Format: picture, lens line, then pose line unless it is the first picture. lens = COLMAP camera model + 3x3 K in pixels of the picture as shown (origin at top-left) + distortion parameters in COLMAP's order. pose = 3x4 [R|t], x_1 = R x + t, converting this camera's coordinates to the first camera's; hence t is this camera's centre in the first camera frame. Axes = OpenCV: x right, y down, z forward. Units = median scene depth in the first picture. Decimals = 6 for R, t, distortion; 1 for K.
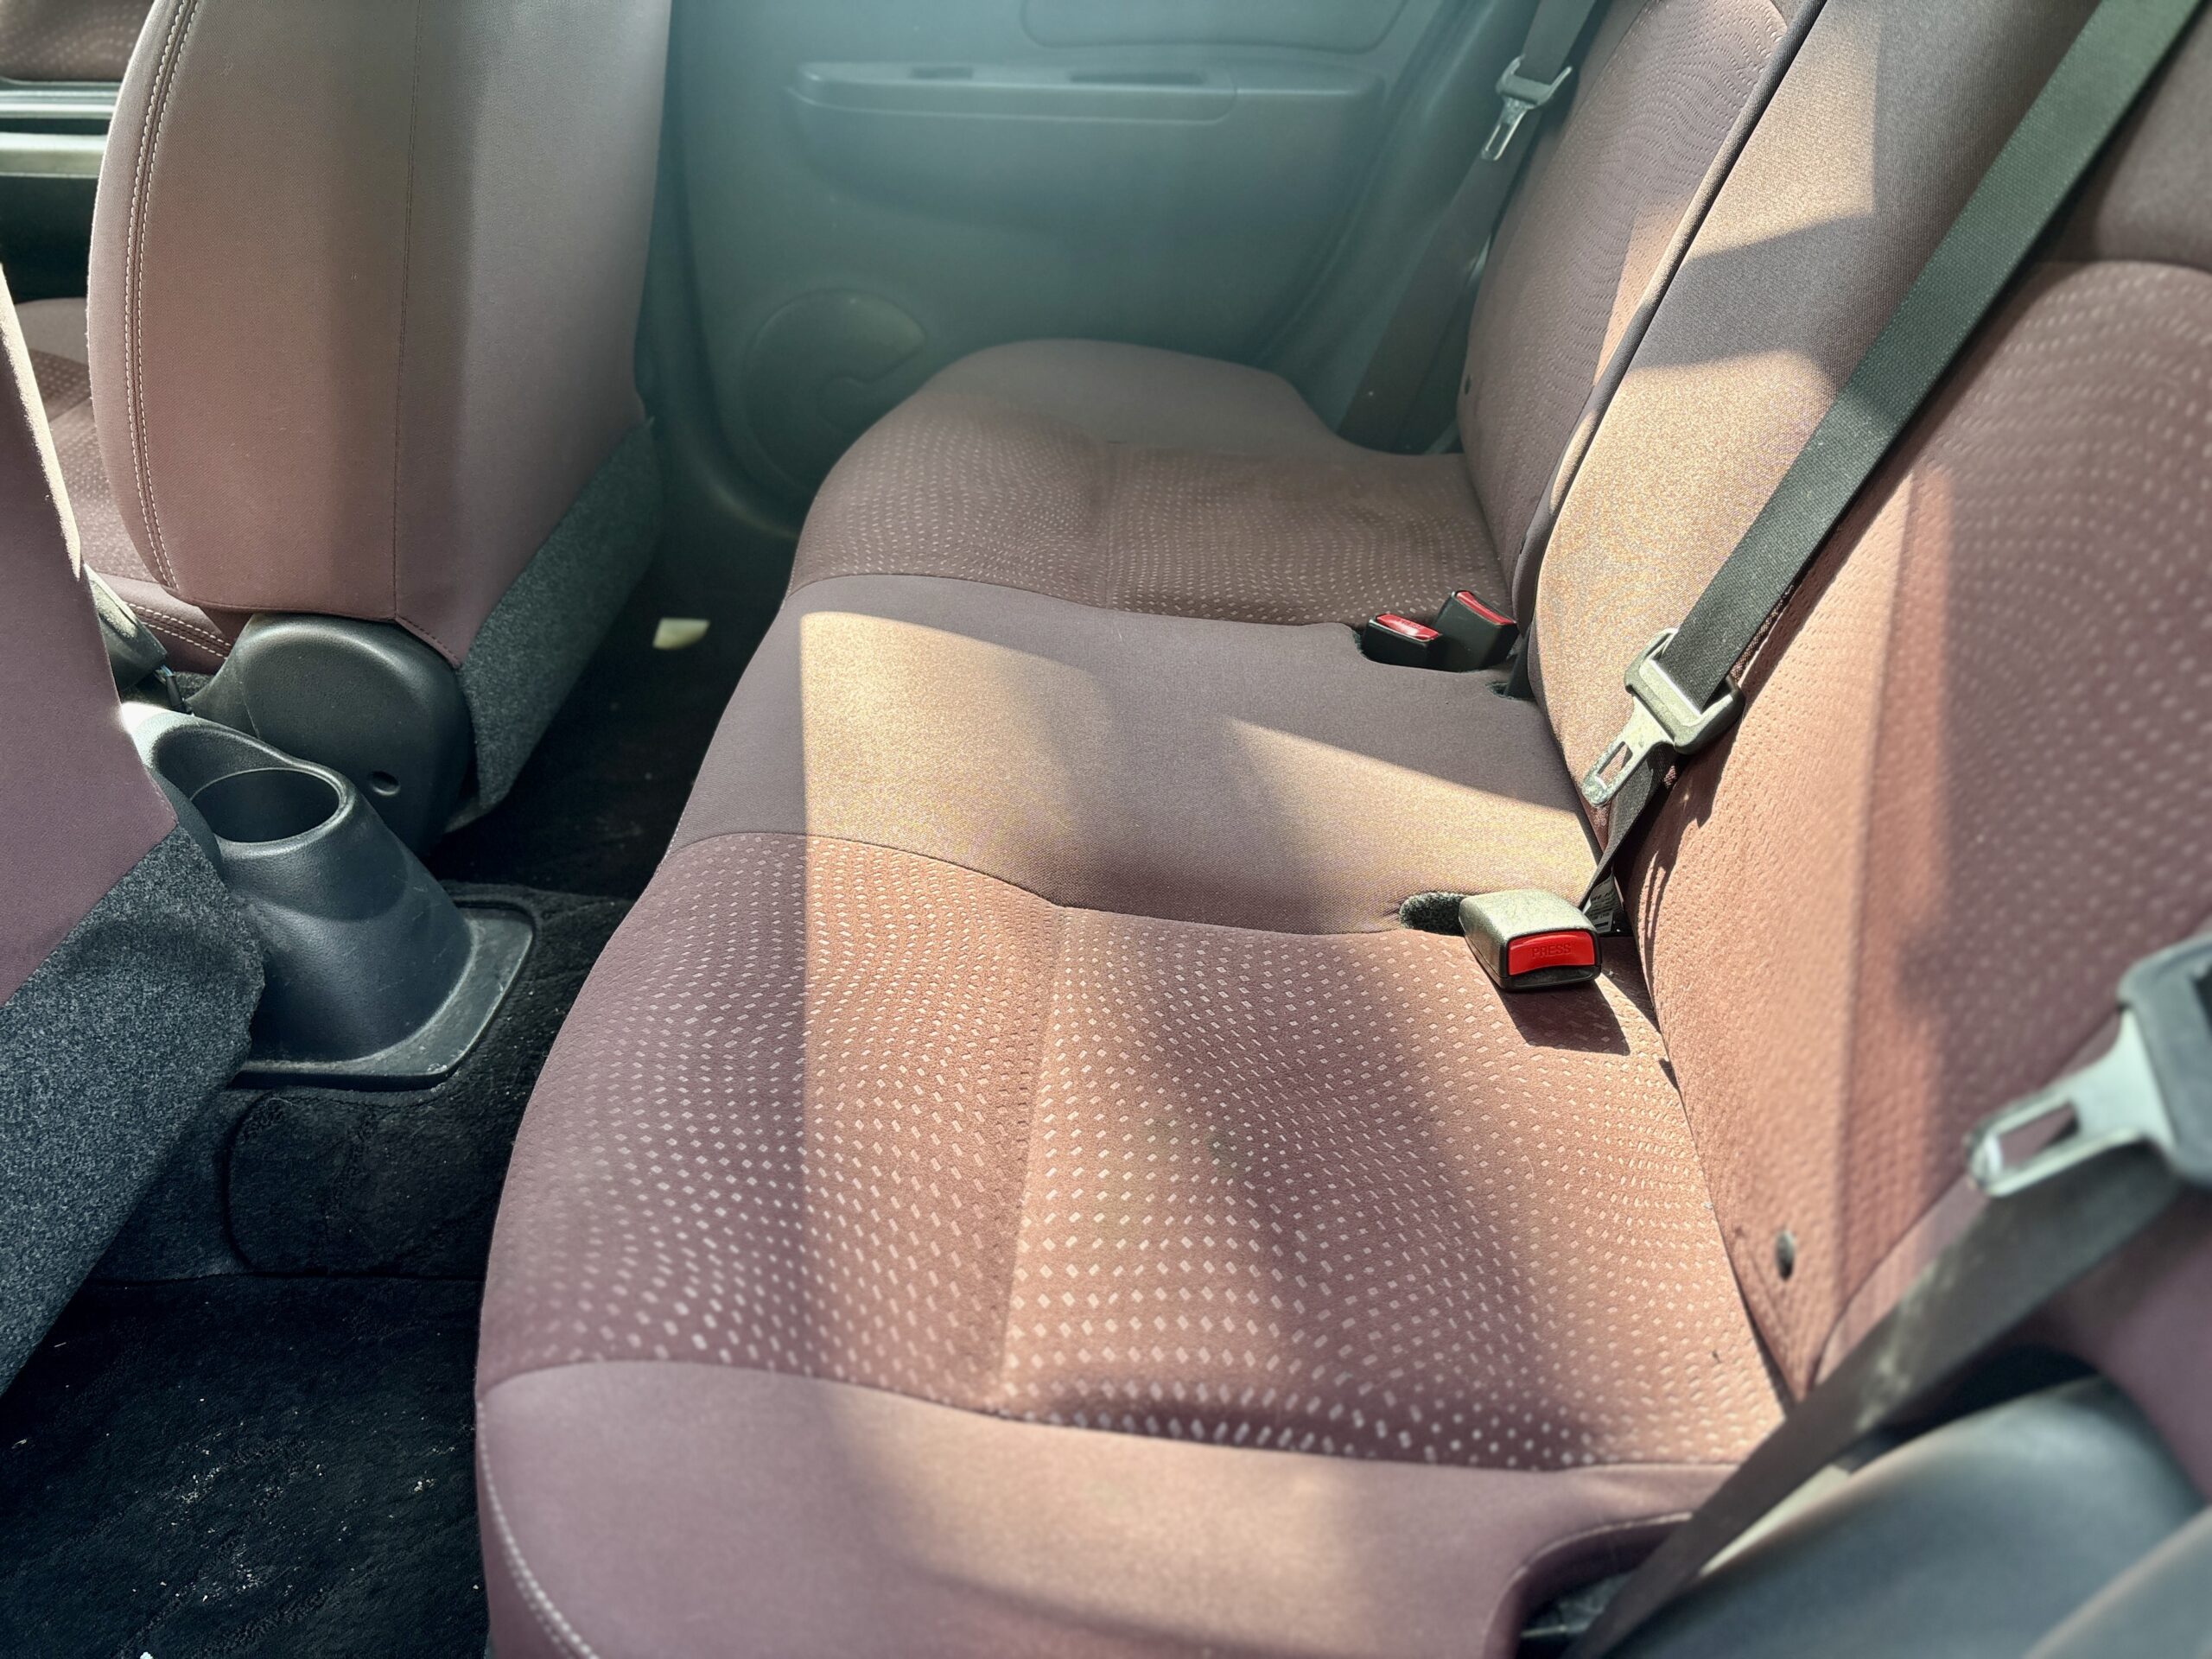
lens RADIAL K [[1673.7, 0, 1106.0], [0, 1673.7, 829.5], [0, 0, 1]] dist [-0.048882, 0.064540]
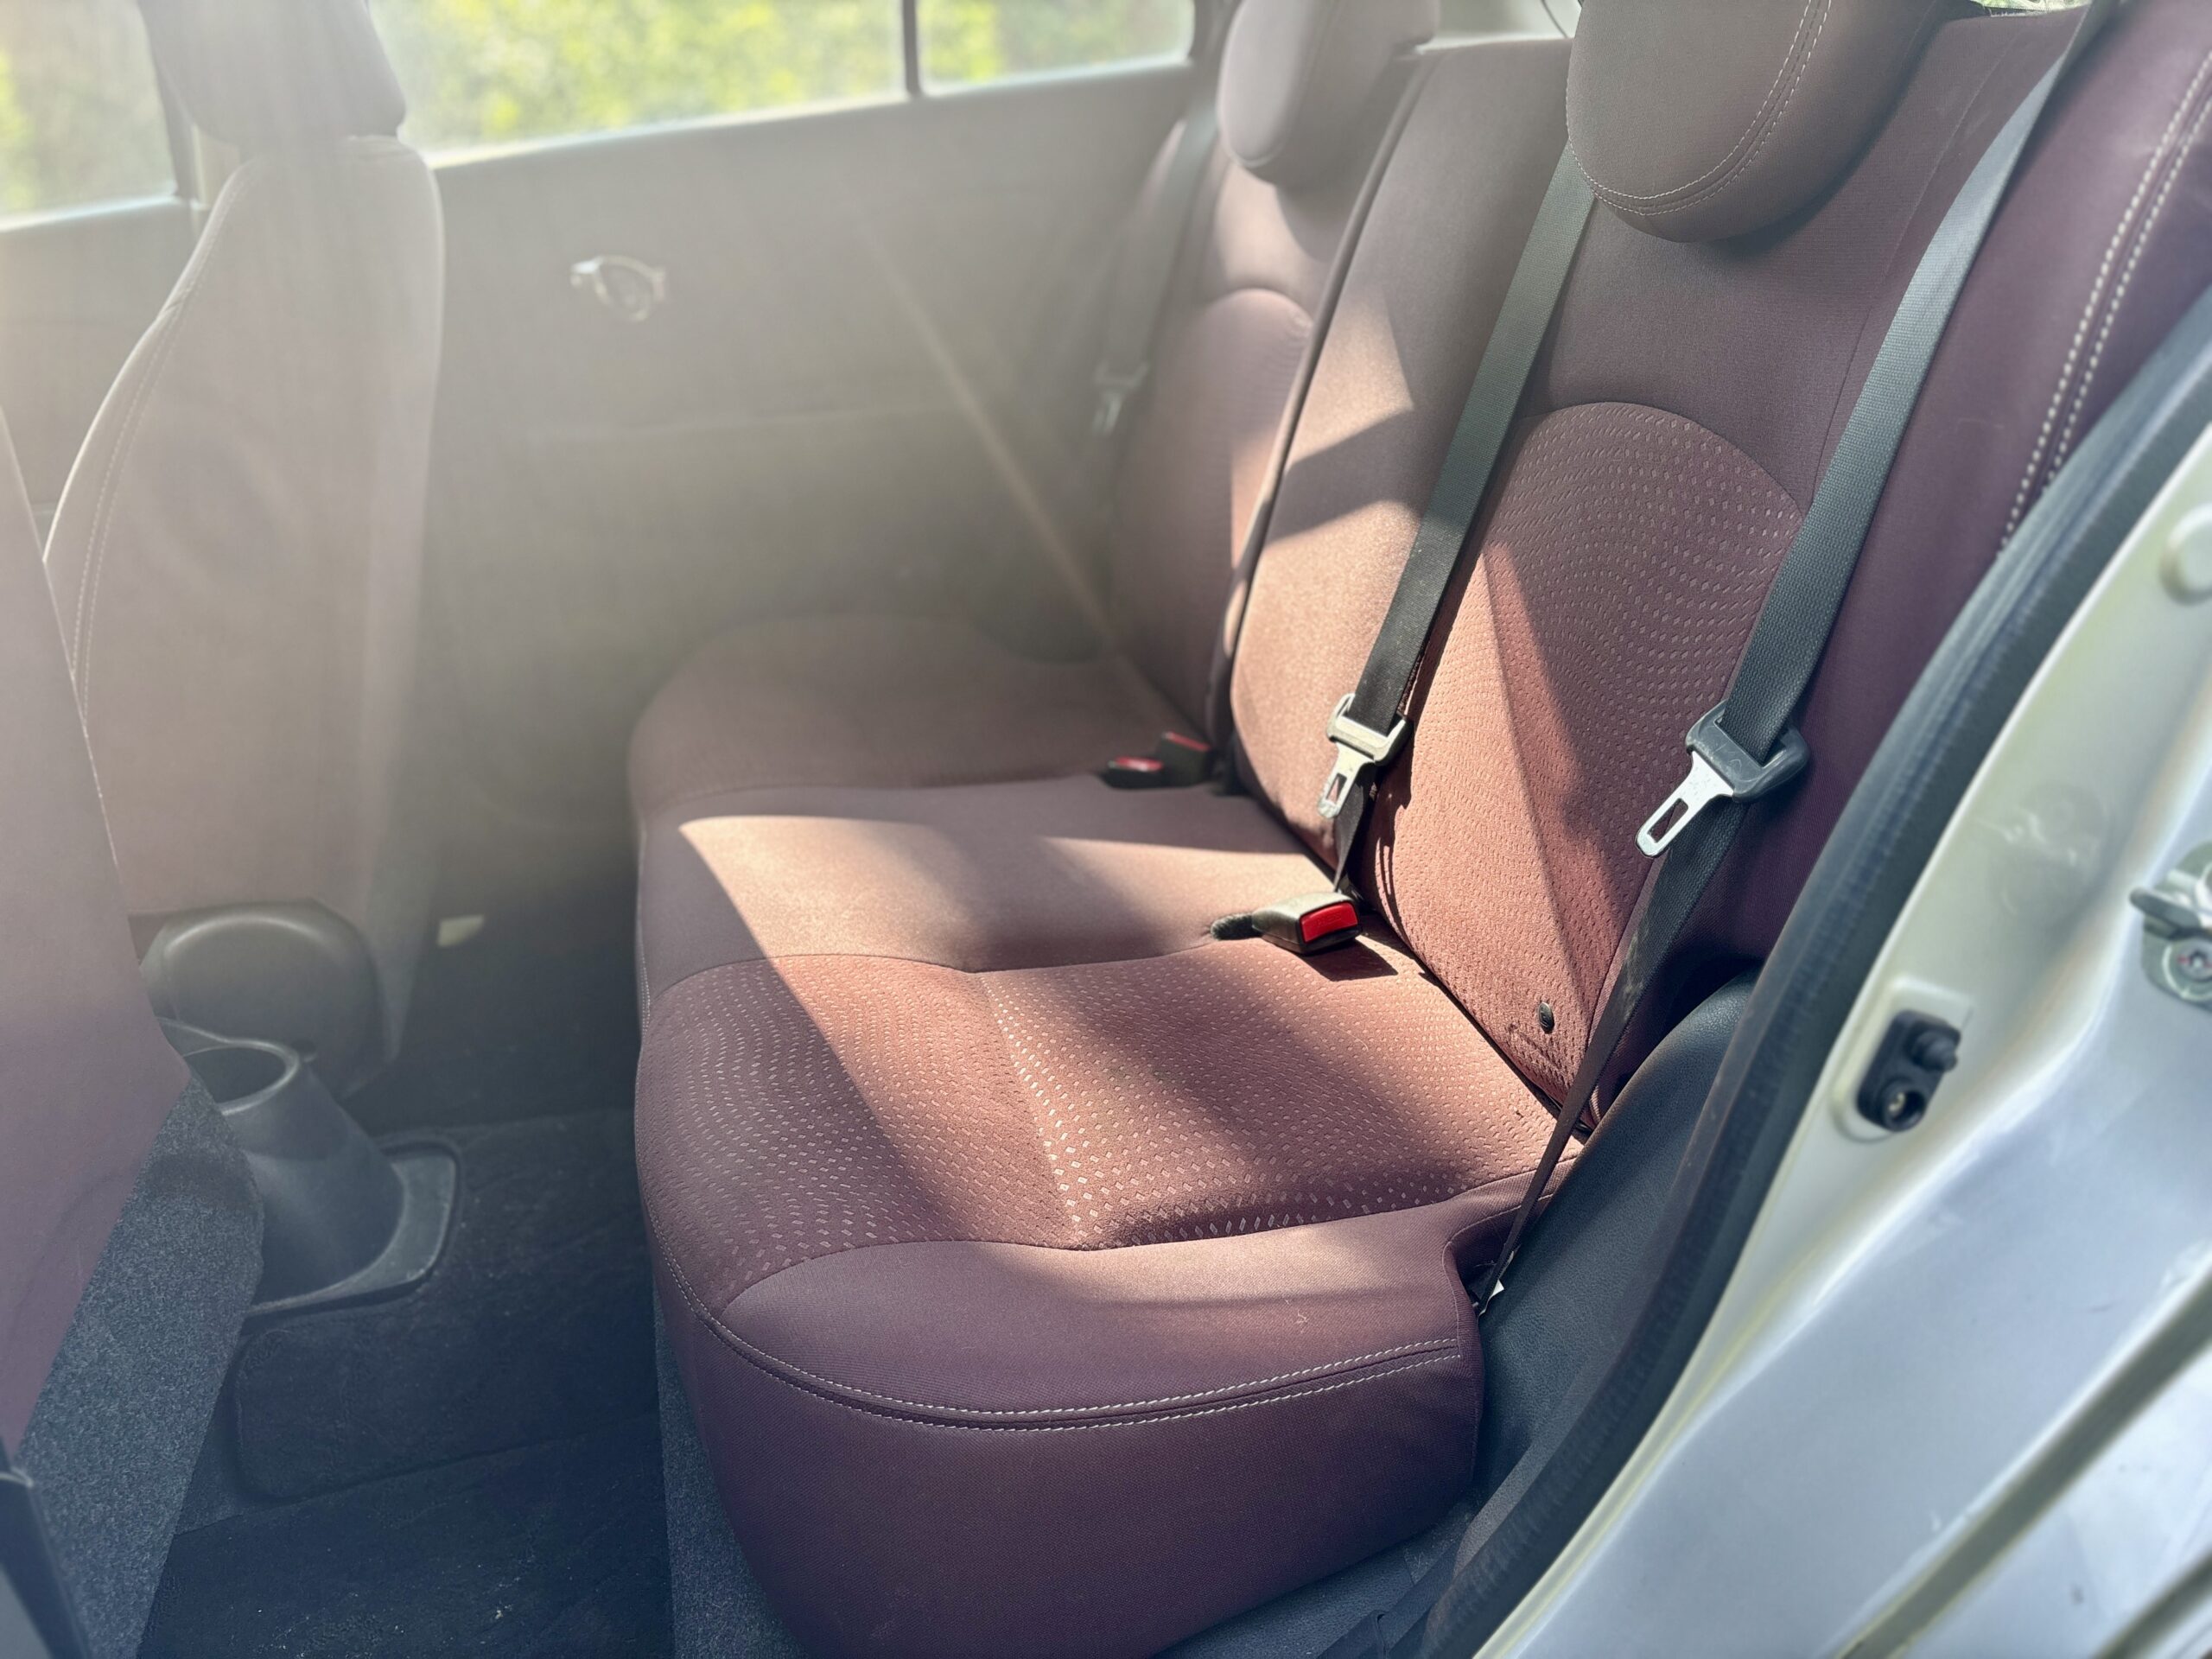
lens RADIAL K [[1673.9, 0, 1100.1], [0, 1673.9, 827.4], [0, 0, 1]] dist [0.125686, -0.343448]
pose [[0.950252, -0.170808, 0.260473, -0.286570], [0.218129, 0.961867, -0.165018, 0.196403], [-0.222354, 0.213626, 0.951274, -0.349460]]
